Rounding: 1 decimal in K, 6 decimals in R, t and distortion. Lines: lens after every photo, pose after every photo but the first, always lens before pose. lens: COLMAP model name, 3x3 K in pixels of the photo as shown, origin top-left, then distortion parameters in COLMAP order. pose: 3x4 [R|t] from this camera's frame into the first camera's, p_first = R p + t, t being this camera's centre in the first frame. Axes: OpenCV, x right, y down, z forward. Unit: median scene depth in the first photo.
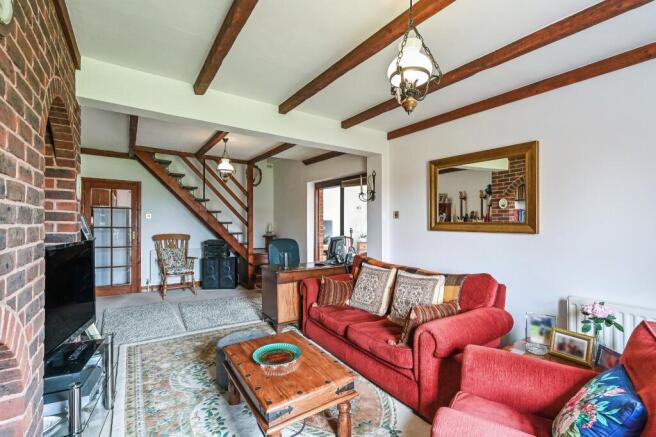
lens RADIAL K [[295.4, 0, 337.3], [0, 295.4, 217.7], [0, 0, 1]] dist [0.000474, 0.000105]
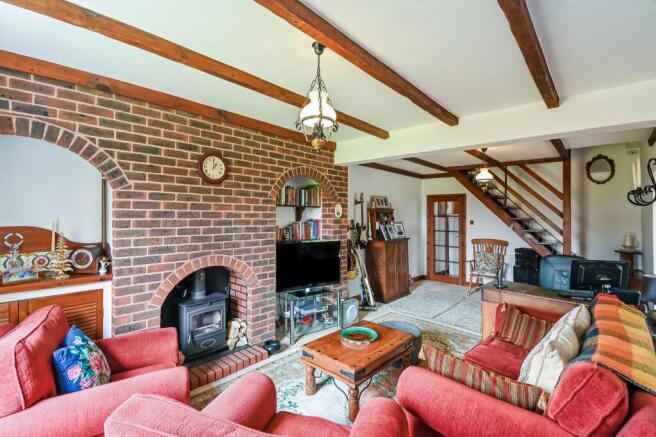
lens RADIAL K [[295.4, 0, 337.3], [0, 295.4, 217.7], [0, 0, 1]] dist [0.000474, 0.000105]
pose [[0.220263, -0.003178, -0.975435, 0.393046], [-0.001506, 0.999992, -0.003598, -0.019304], [0.975439, 0.002262, 0.220257, 0.227024]]
